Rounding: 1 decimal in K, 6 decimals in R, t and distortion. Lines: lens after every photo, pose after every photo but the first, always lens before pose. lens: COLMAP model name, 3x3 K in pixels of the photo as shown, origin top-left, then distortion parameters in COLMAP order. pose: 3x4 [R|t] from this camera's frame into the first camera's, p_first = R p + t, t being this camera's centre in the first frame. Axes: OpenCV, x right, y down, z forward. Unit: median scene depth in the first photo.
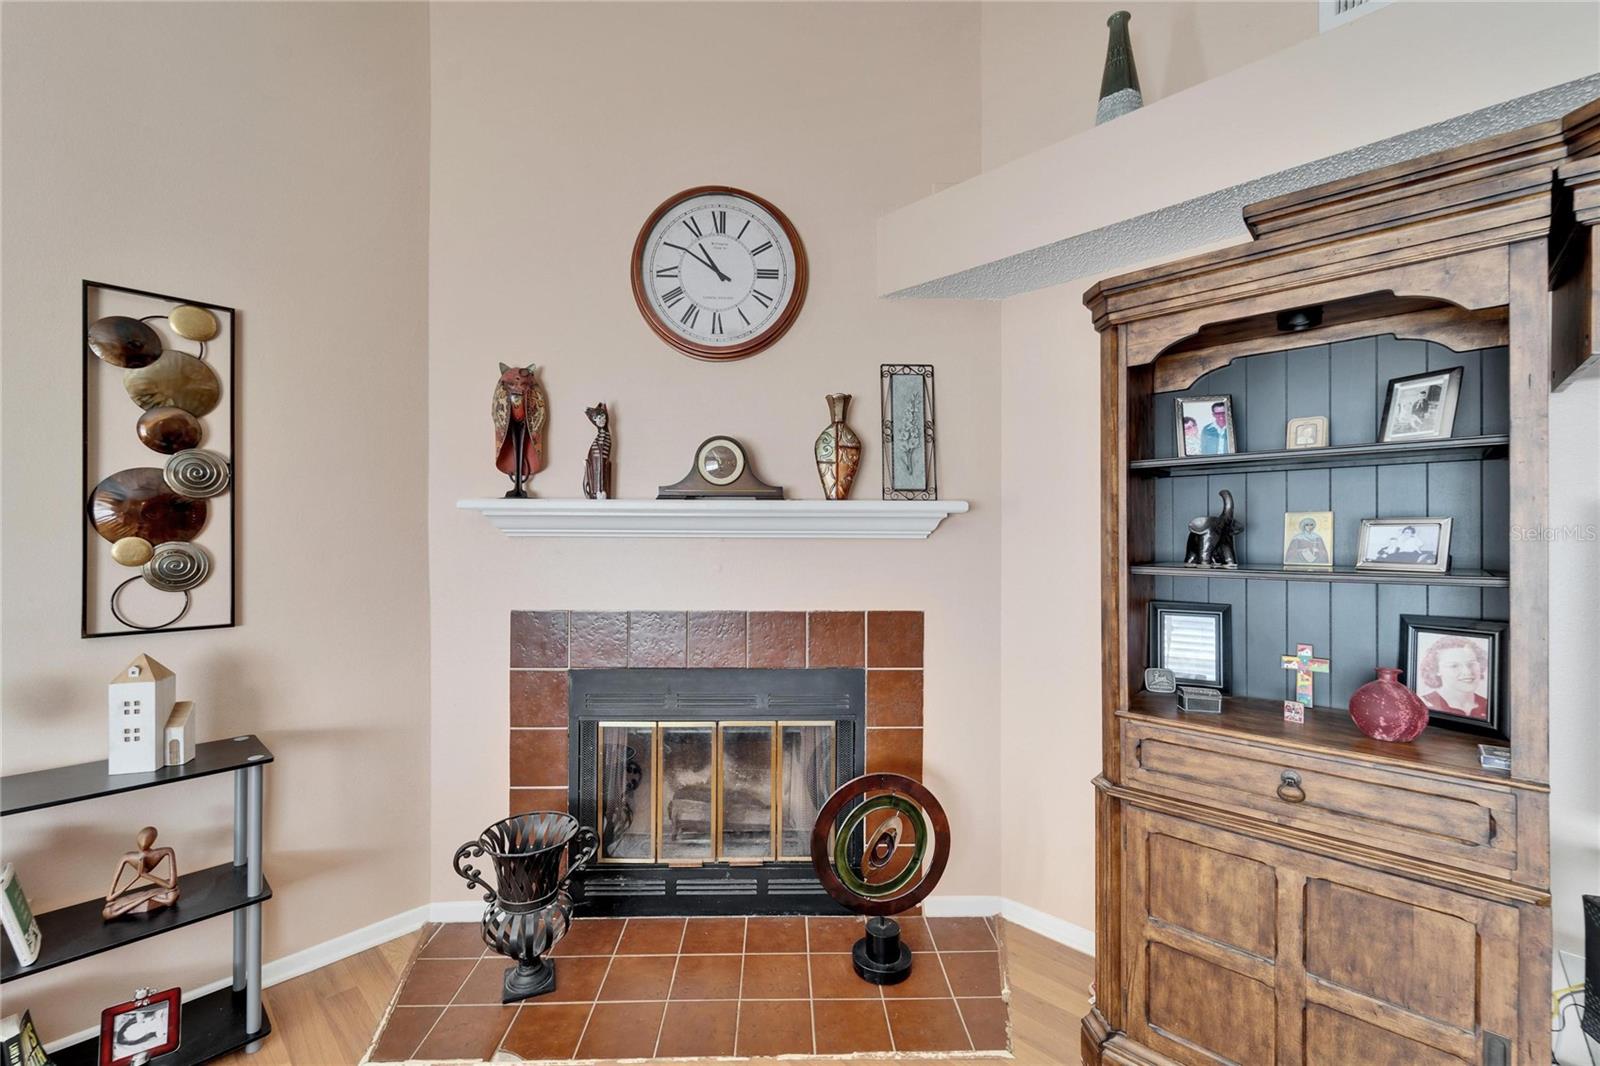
lens RADIAL K [[657.5, 0, 798.0], [0, 657.5, 536.6], [0, 0, 1]] dist [0.005919, -0.002270]
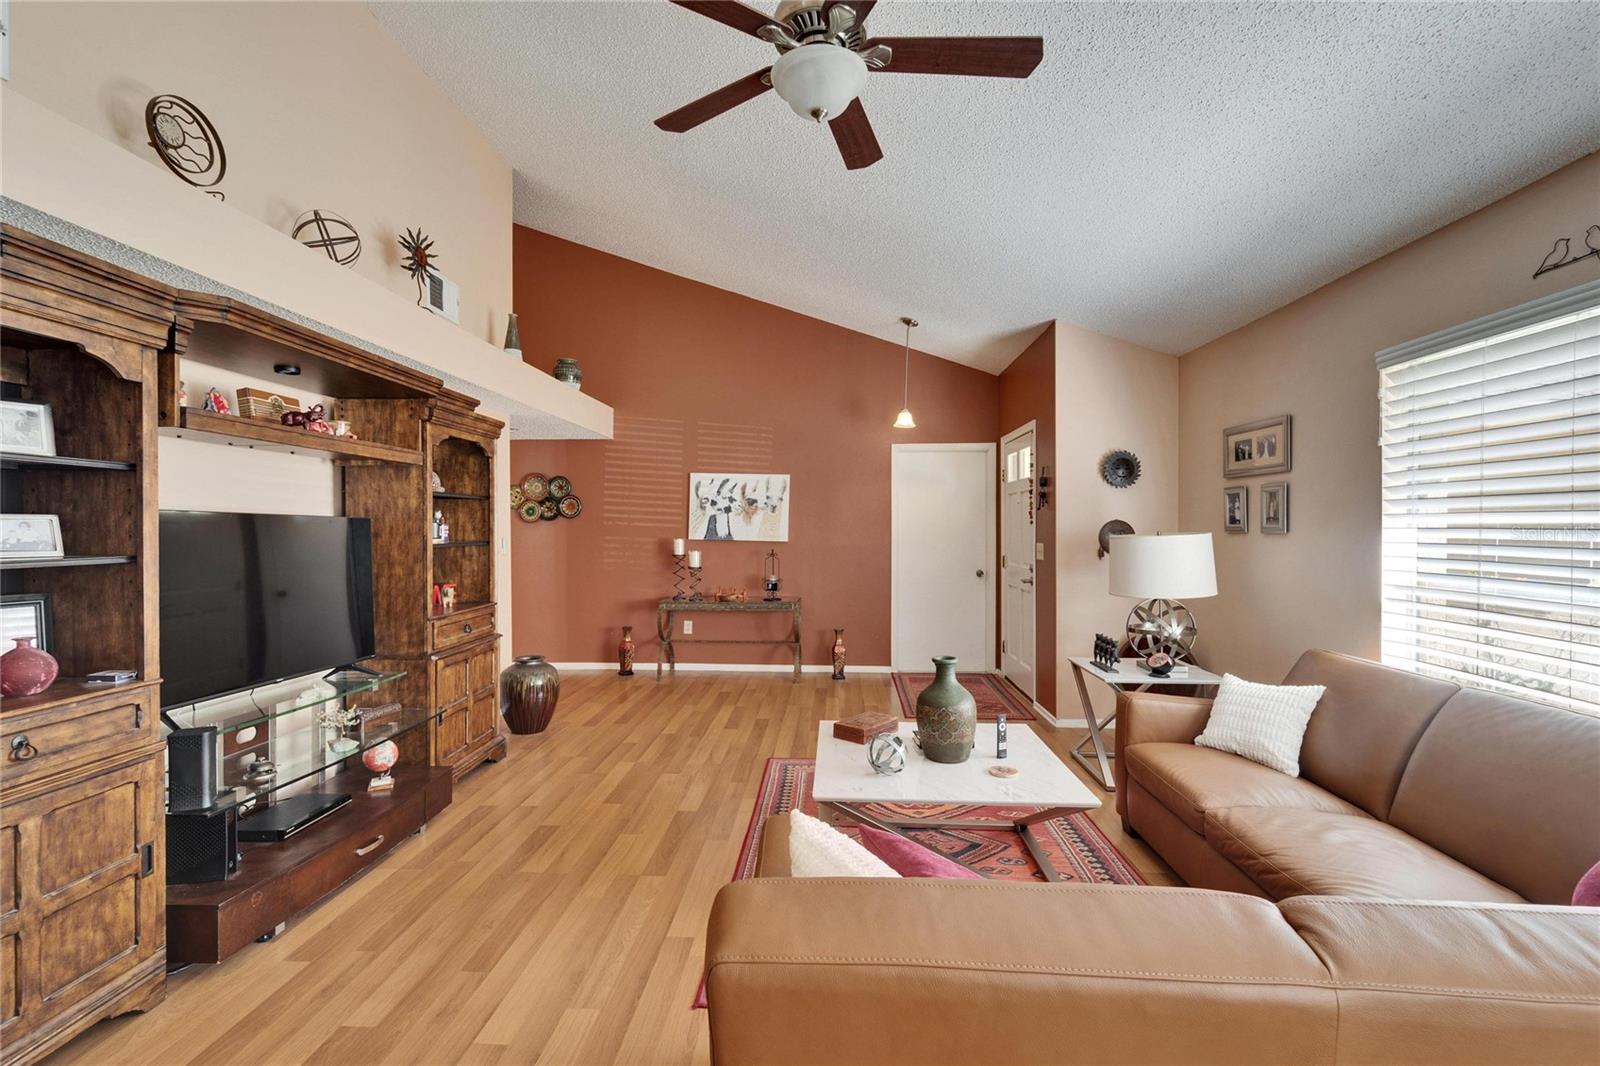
lens RADIAL K [[711.5, 0, 801.3], [0, 711.5, 534.5], [0, 0, 1]] dist [-0.010843, -0.000548]
pose [[-0.655122, -0.006027, 0.755499, -0.753758], [-0.000640, 0.999972, 0.007422, -0.001029], [-0.755523, 0.004379, -0.655107, 0.554242]]
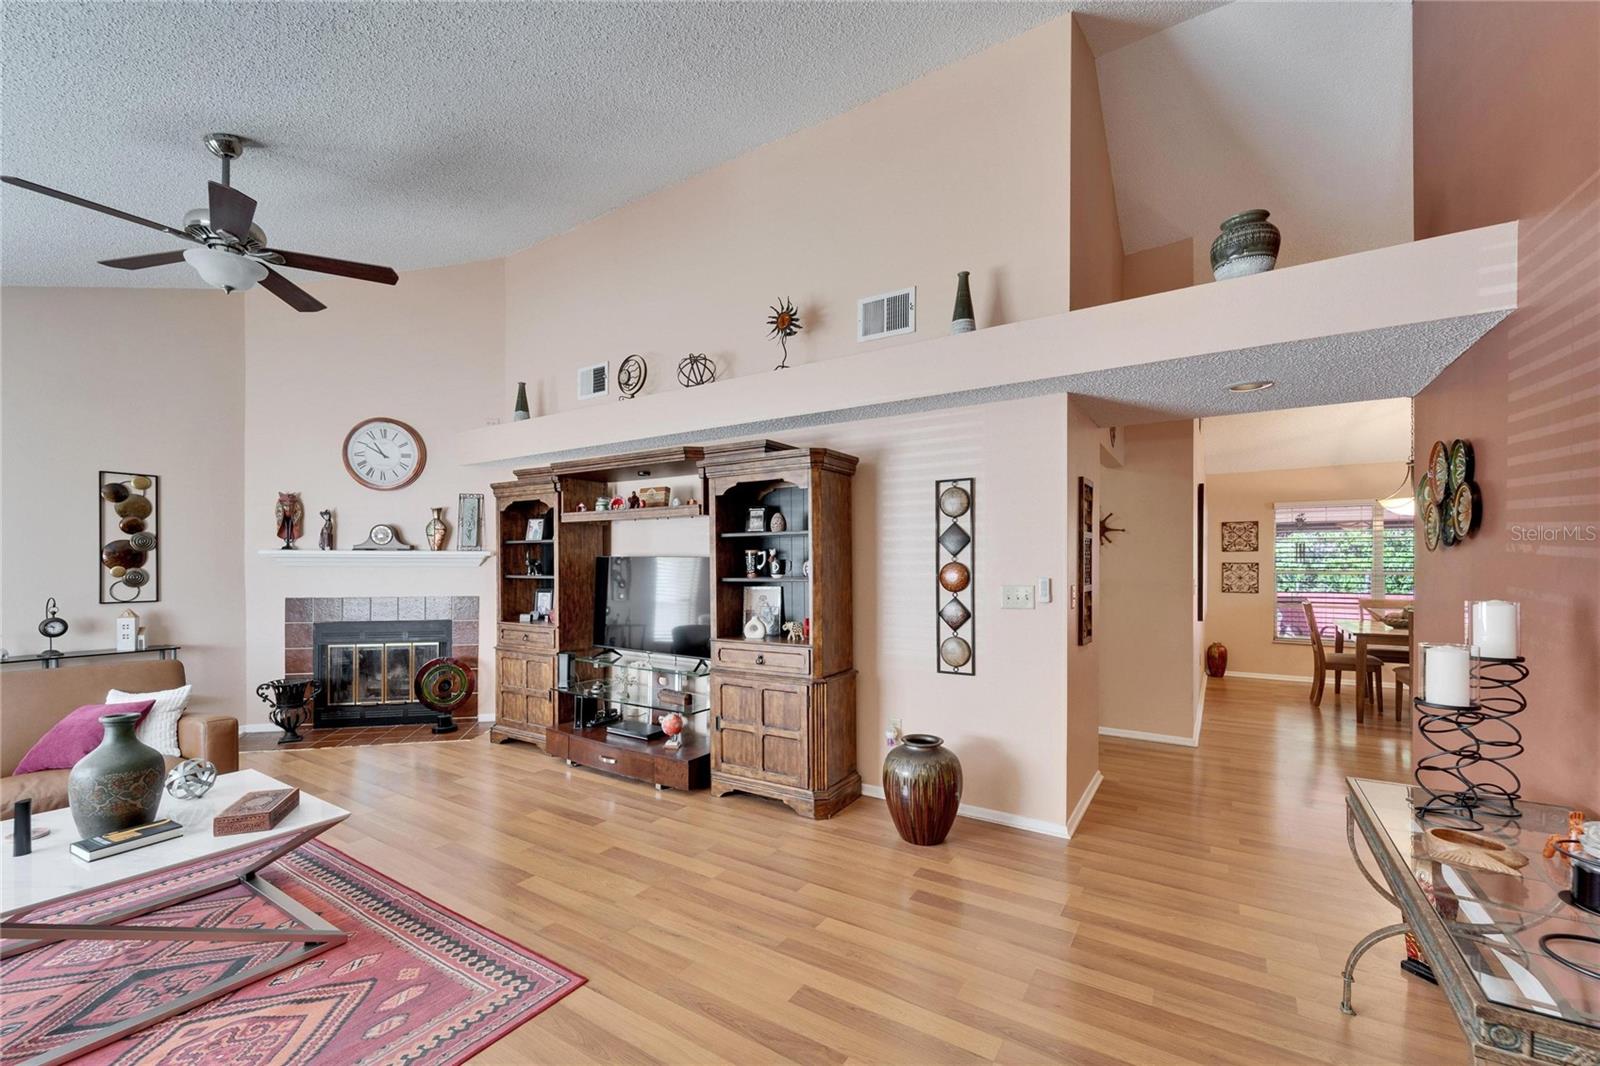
lens RADIAL K [[657.5, 0, 790.8], [0, 657.5, 565.3], [0, 0, 1]] dist [0.005919, -0.002270]
pose [[0.983158, -0.001461, 0.182754, 1.069271], [0.001008, 0.999996, 0.002572, -0.006949], [-0.182757, -0.002345, 0.983155, -1.933254]]
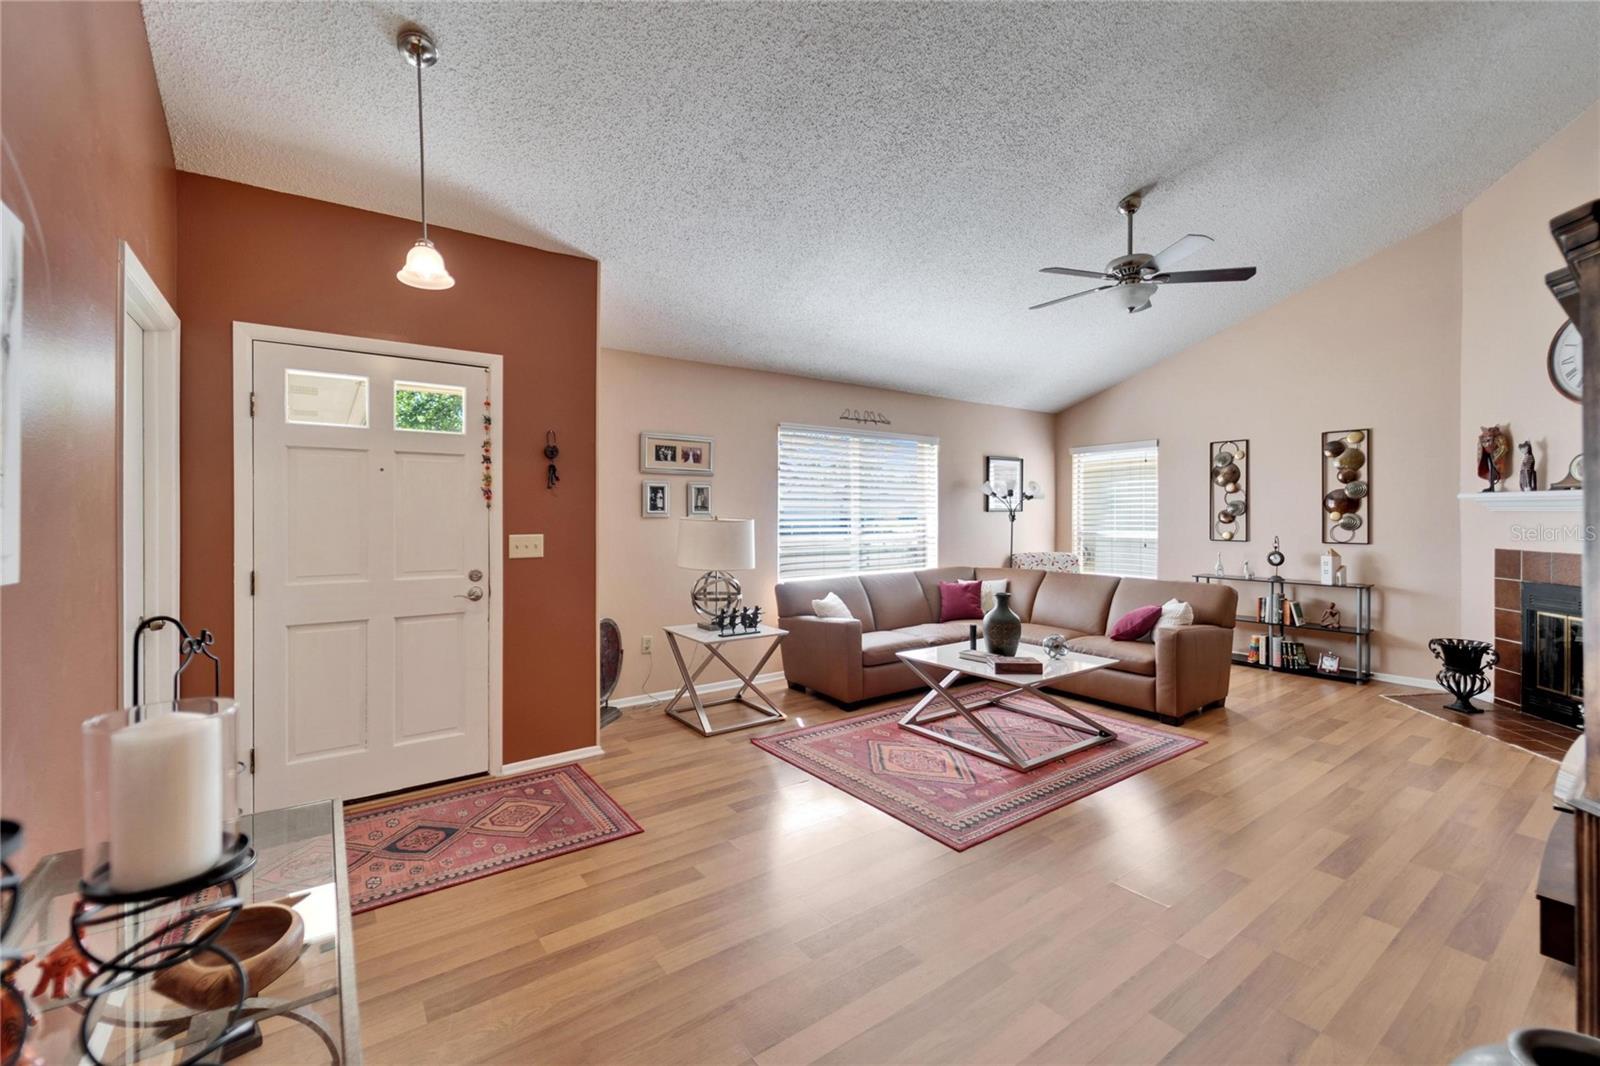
lens RADIAL K [[657.5, 0, 782.8], [0, 657.5, 516.1], [0, 0, 1]] dist [0.005919, -0.002270]
pose [[-0.192223, 0.003022, -0.981347, 2.329068], [0.004617, 0.999987, 0.002175, 0.001174], [0.981340, -0.004113, -0.192234, -0.874497]]
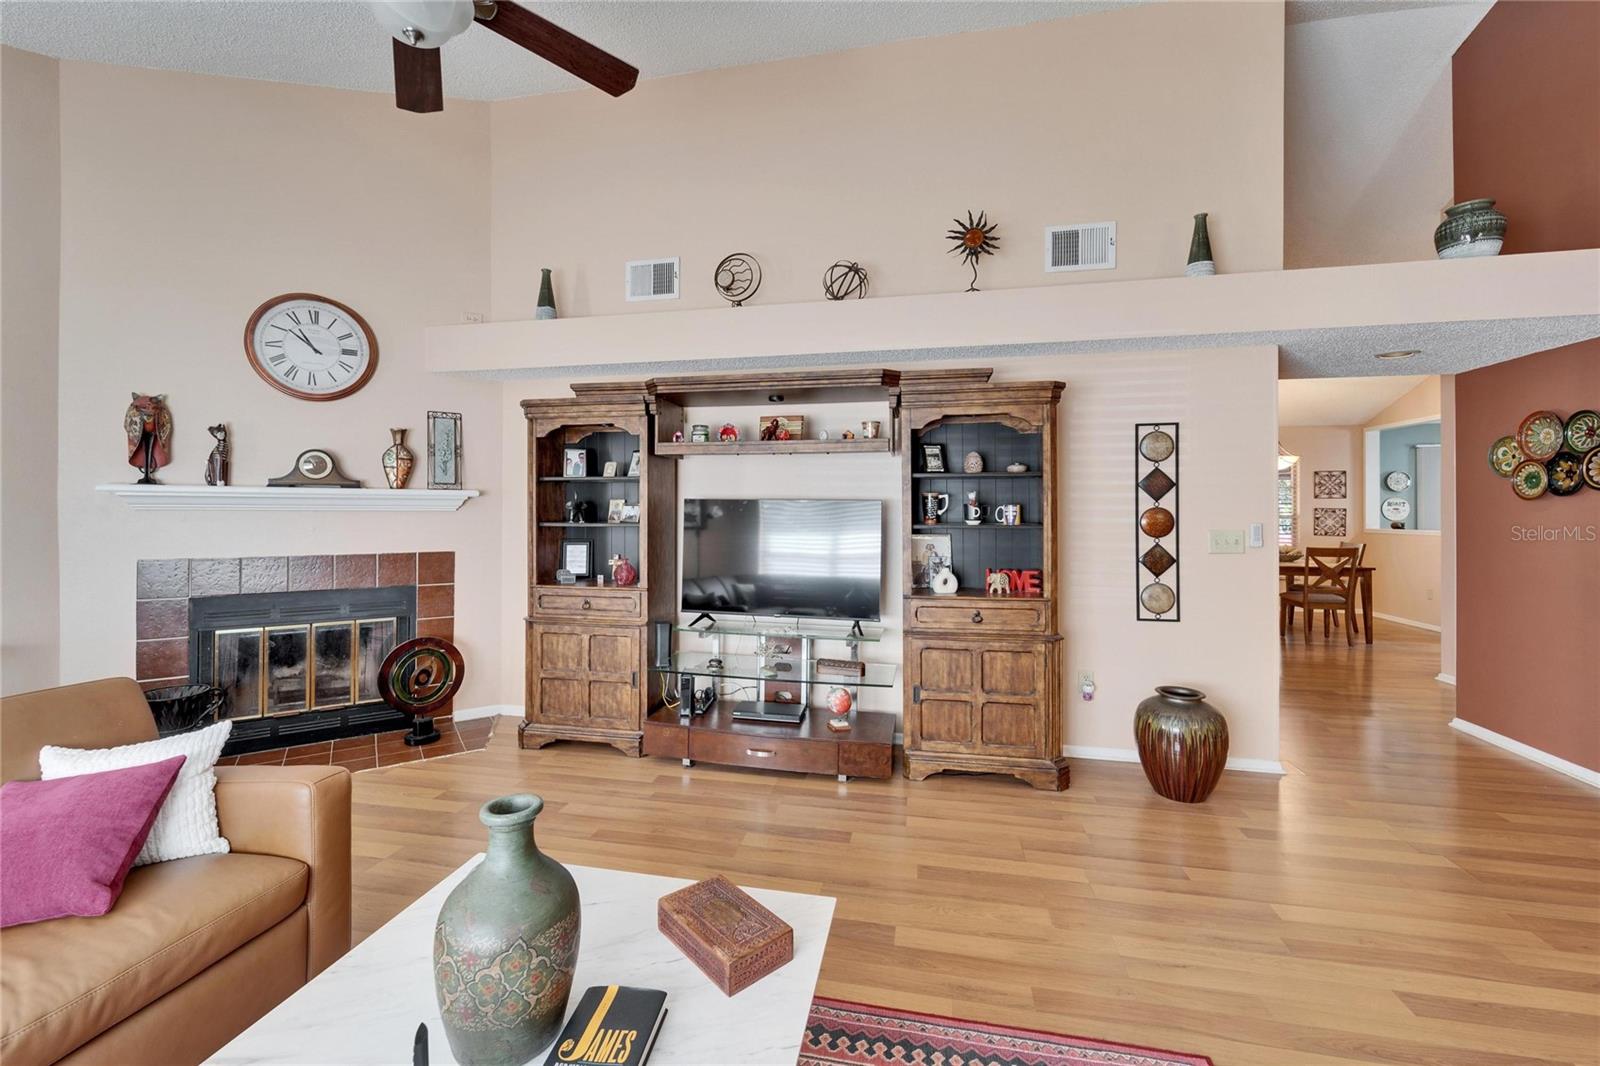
lens RADIAL K [[657.5, 0, 790.7], [0, 657.5, 506.9], [0, 0, 1]] dist [0.005919, -0.002270]
pose [[0.851573, 0.002556, 0.524230, 0.037700], [-0.001679, 0.999996, -0.002148, -0.006485], [-0.524233, 0.000949, 0.851574, -1.217001]]
